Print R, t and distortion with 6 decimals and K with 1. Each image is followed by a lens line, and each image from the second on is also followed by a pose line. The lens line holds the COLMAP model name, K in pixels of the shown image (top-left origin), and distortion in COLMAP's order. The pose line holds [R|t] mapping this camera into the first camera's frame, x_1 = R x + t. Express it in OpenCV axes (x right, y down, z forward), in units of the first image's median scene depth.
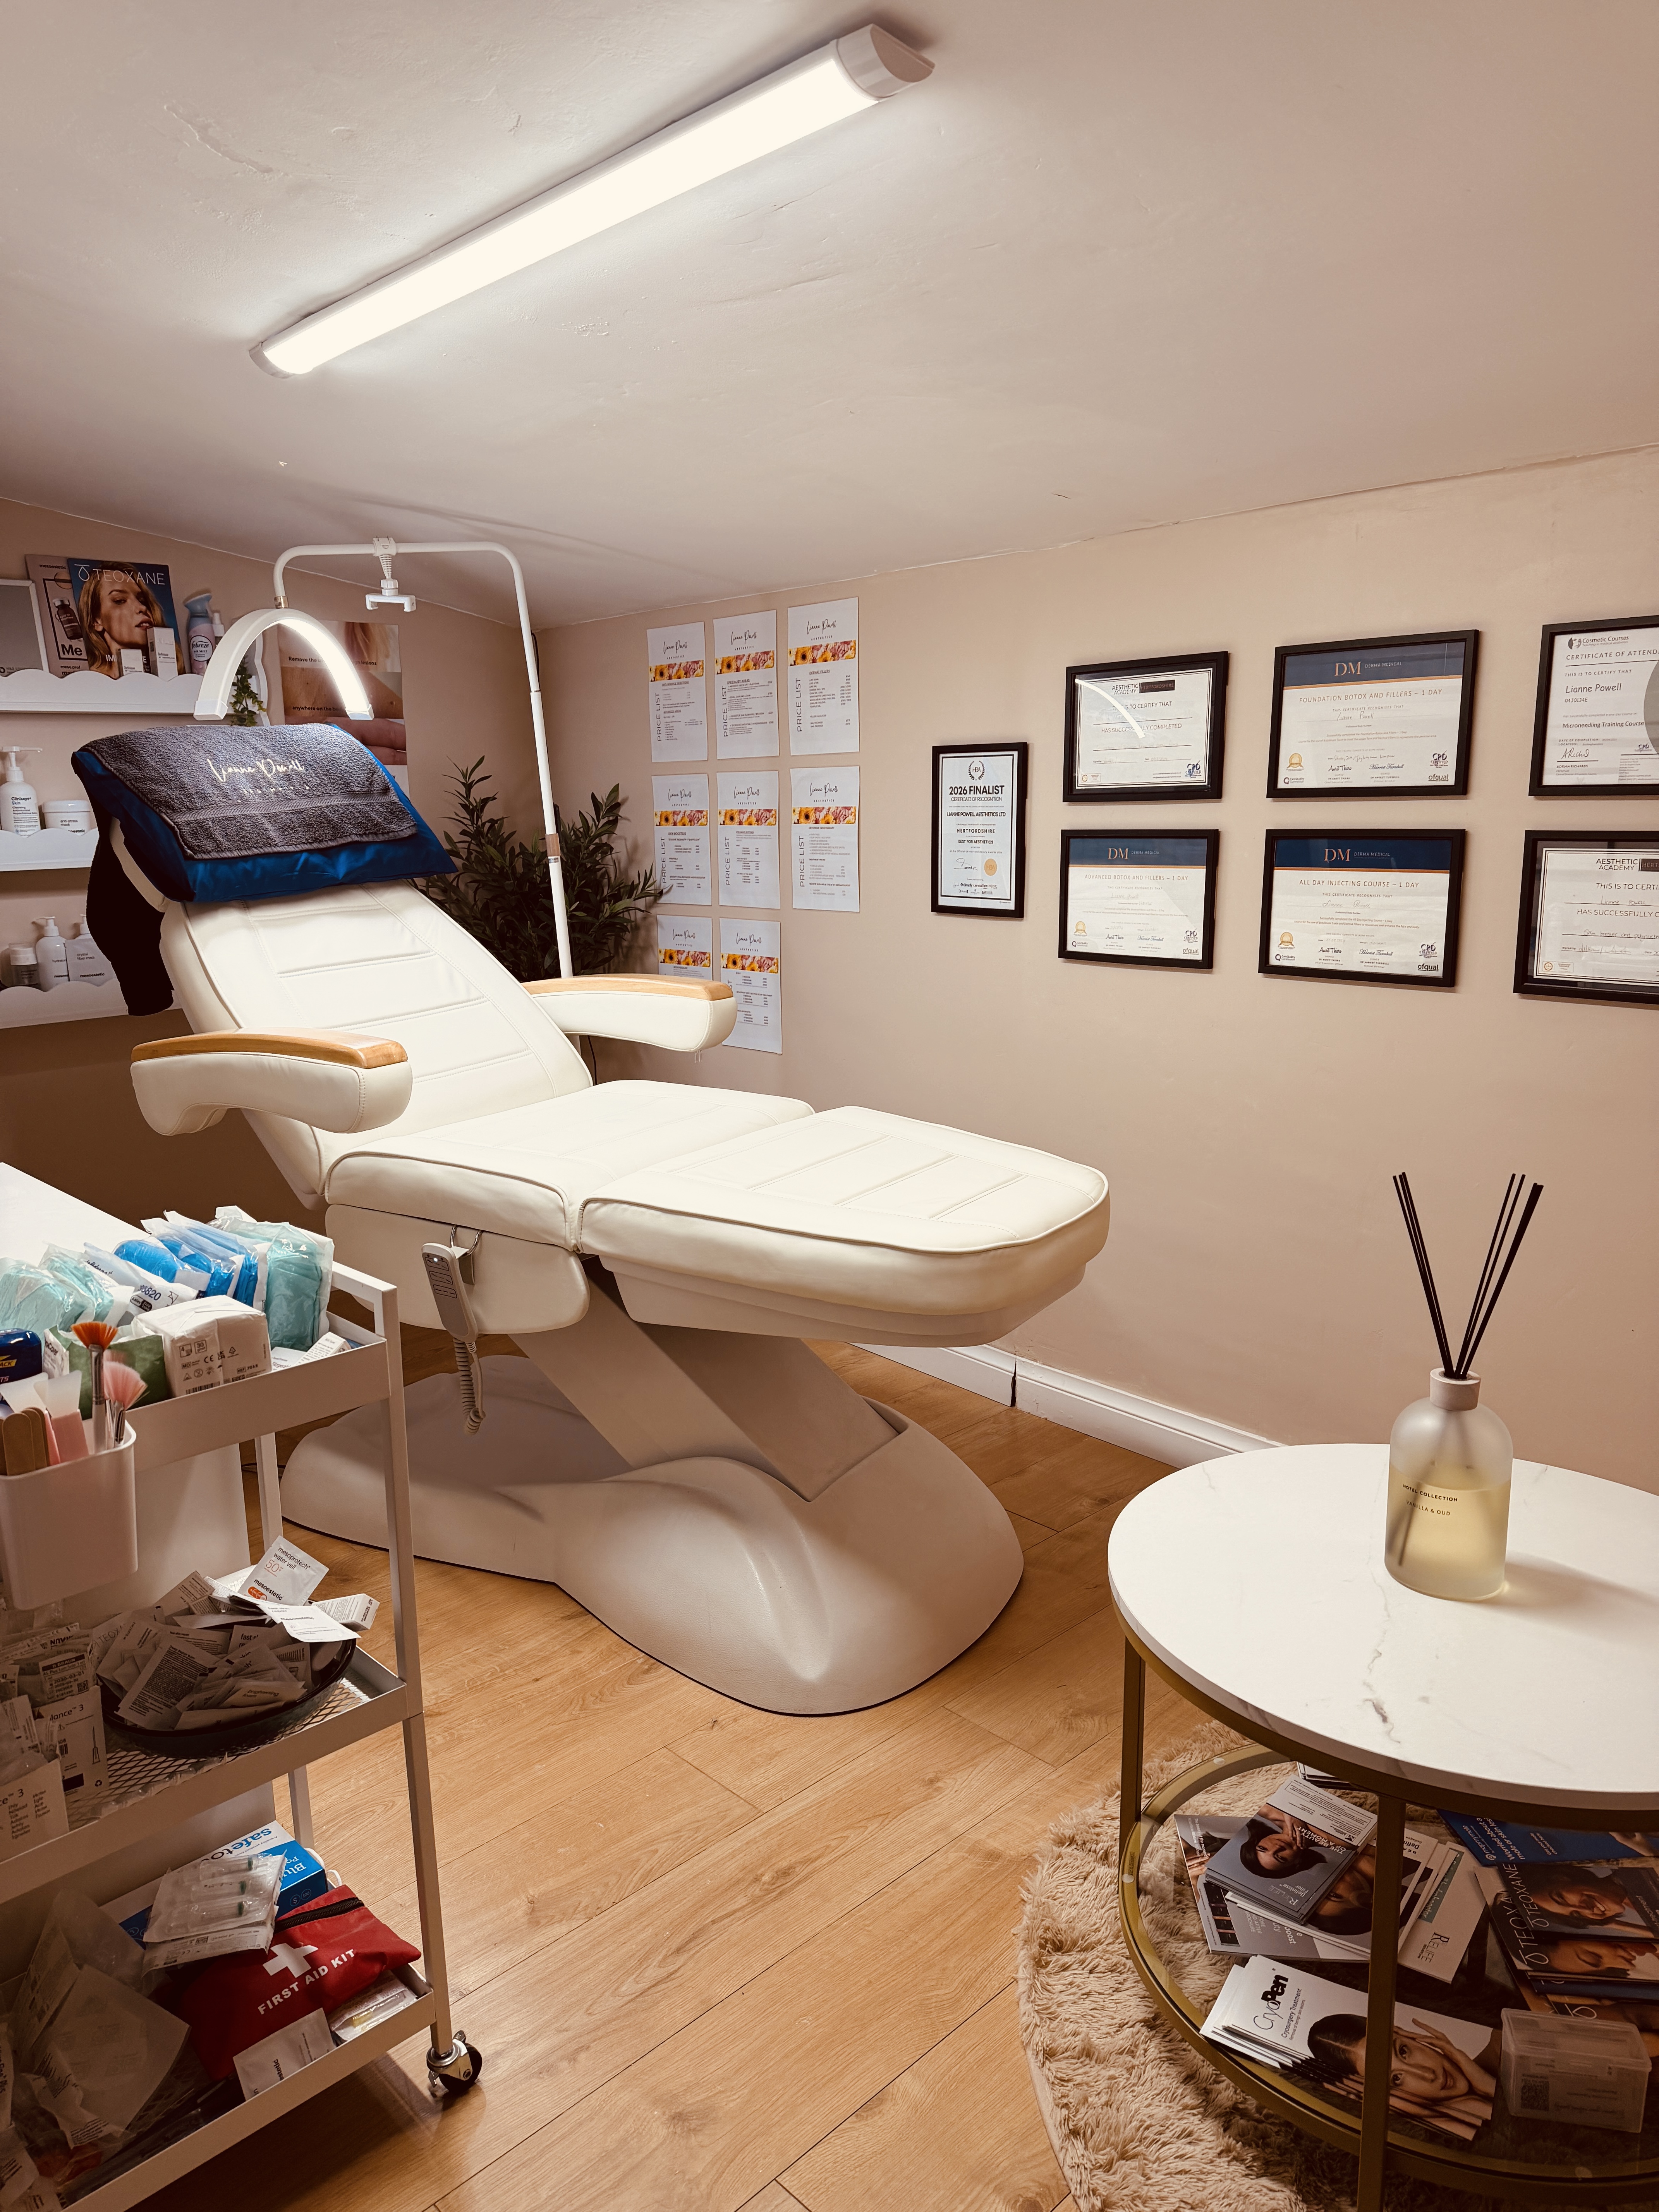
lens RADIAL K [[1560.8, 0, 824.8], [0, 1560.8, 1104.4], [0, 0, 1]] dist [-0.005802, -0.007473]
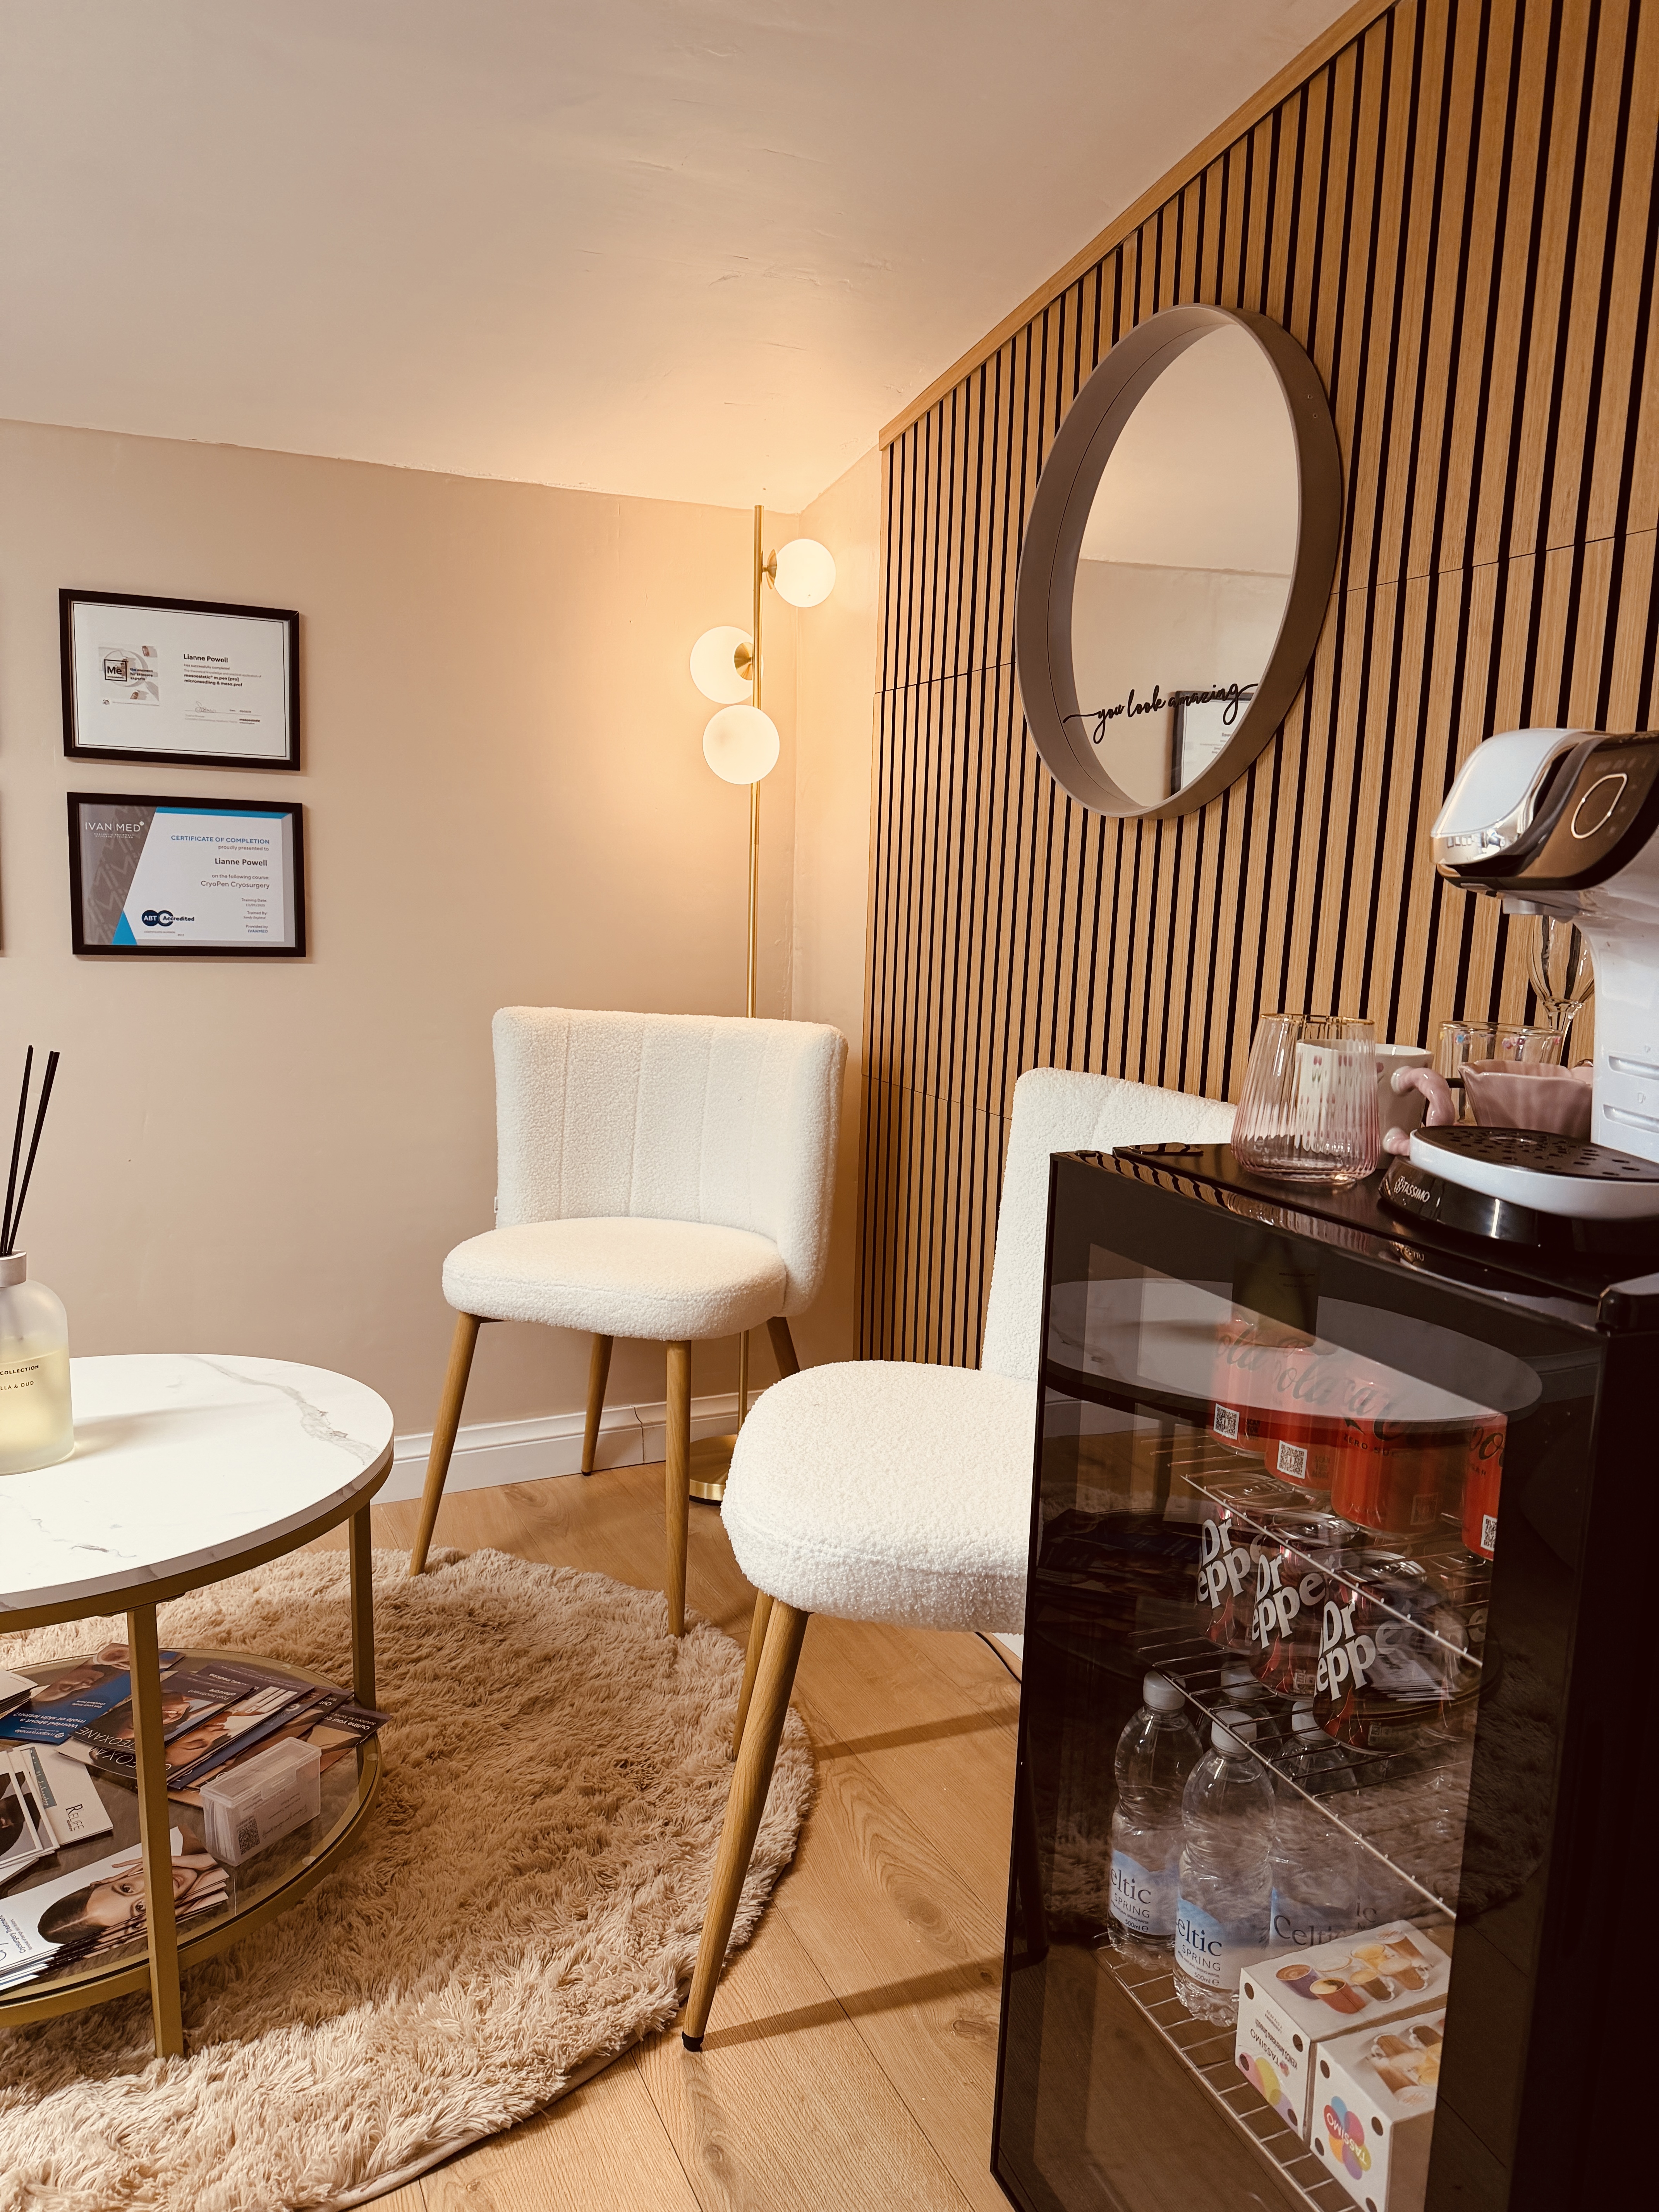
lens RADIAL K [[1560.8, 0, 822.8], [0, 1560.8, 1108.8], [0, 0, 1]] dist [-0.005802, -0.007473]
pose [[0.332350, -0.122132, 0.935215, -0.356483], [0.158885, 0.984659, 0.072126, 0.091931], [-0.929677, 0.124620, 0.346656, 0.137407]]
